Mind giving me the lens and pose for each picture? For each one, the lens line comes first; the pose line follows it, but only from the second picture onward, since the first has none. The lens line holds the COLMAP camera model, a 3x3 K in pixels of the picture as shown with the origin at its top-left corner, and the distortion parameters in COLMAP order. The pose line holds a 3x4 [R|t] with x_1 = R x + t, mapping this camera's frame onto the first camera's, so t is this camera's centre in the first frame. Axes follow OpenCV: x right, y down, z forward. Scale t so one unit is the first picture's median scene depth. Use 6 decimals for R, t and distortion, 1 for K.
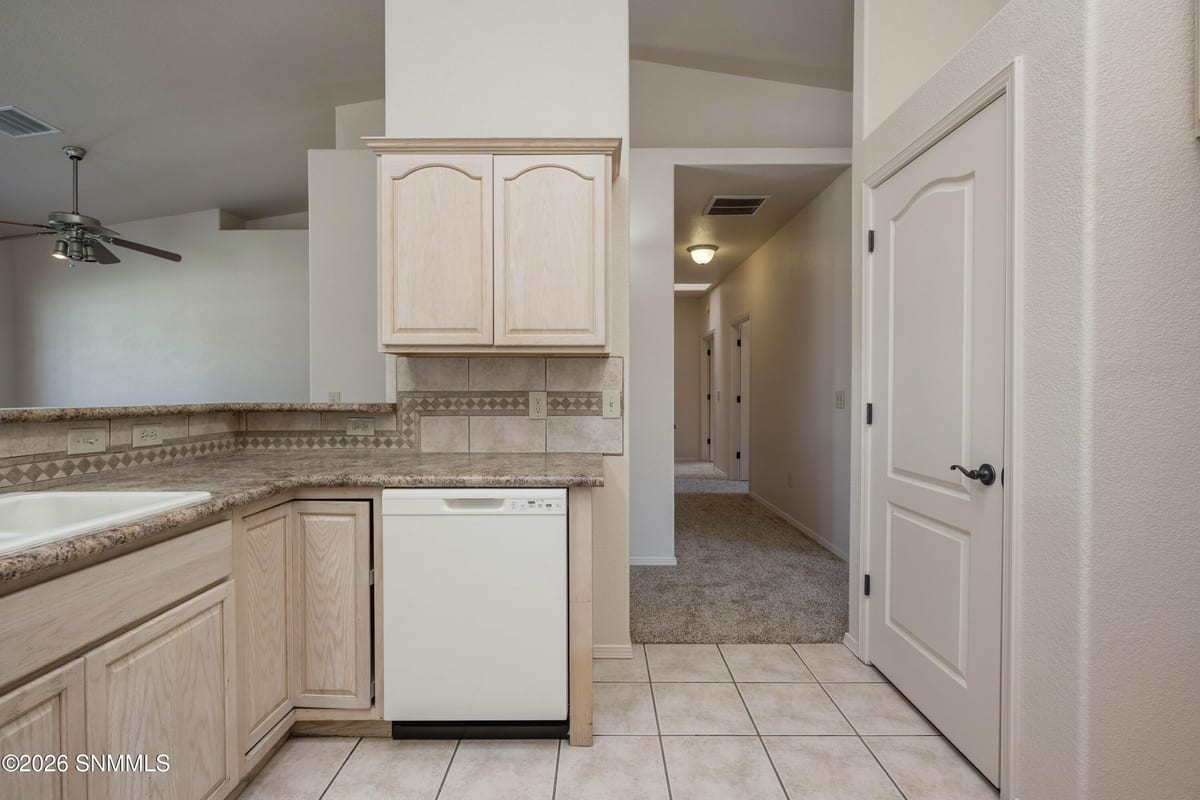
lens RADIAL K [[538.7, 0, 597.0], [0, 538.7, 396.3], [0, 0, 1]] dist [-0.001467, -0.000049]
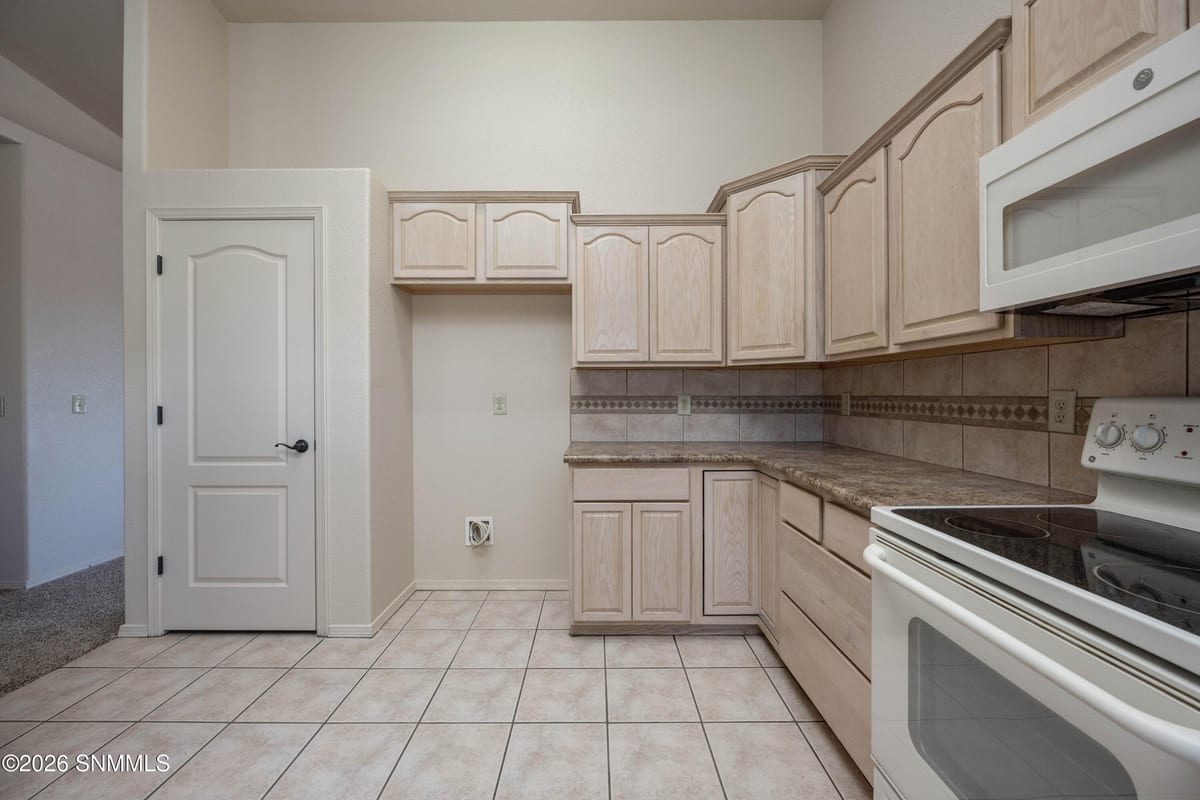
lens RADIAL K [[474.2, 0, 596.6], [0, 474.2, 396.5], [0, 0, 1]] dist [-0.014659, -0.000023]
pose [[-0.006090, -0.006119, 0.999963, -0.484259], [0.013646, 0.999888, 0.006202, -0.000664], [-0.999888, 0.013683, -0.006006, 0.077123]]
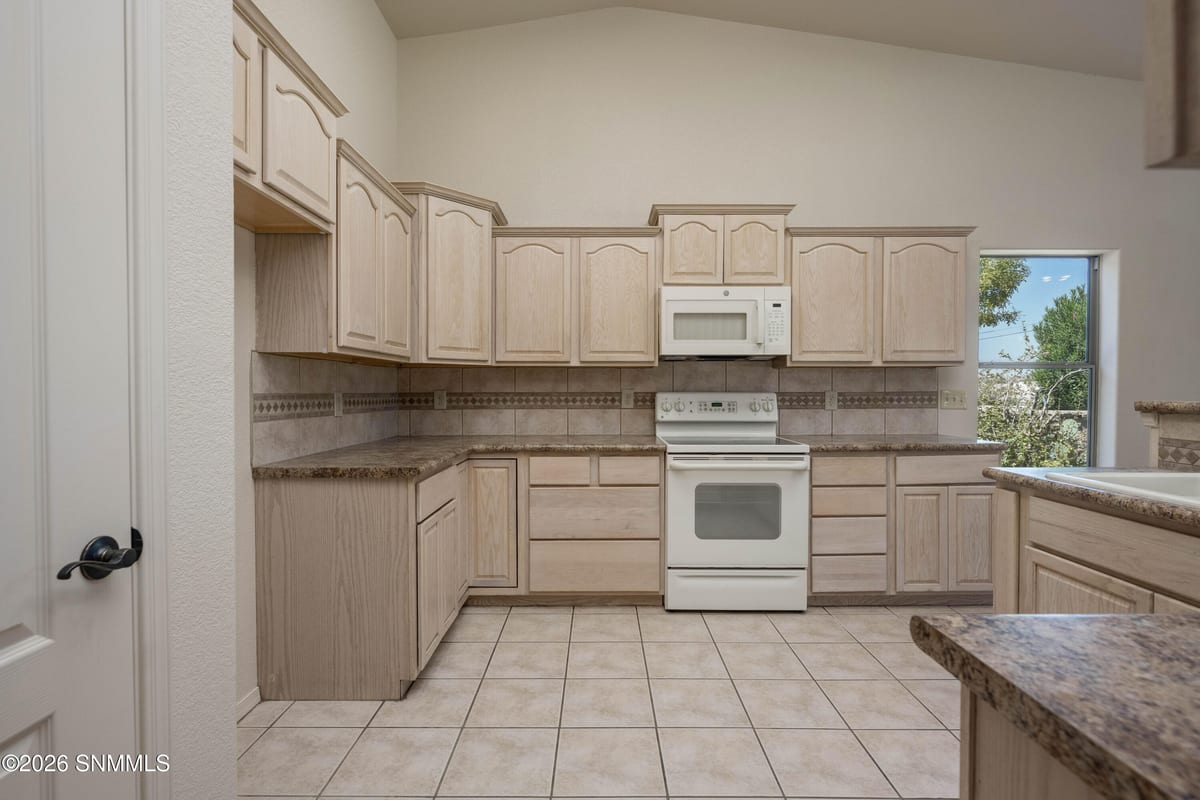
lens RADIAL K [[569.7, 0, 596.5], [0, 569.7, 396.2], [0, 0, 1]] dist [-0.003055, 0.000200]
pose [[-0.999998, 0.000900, -0.001633, 0.177671], [0.000865, 0.999772, 0.021323, -0.011262], [0.001652, 0.021321, -0.999771, 1.044271]]
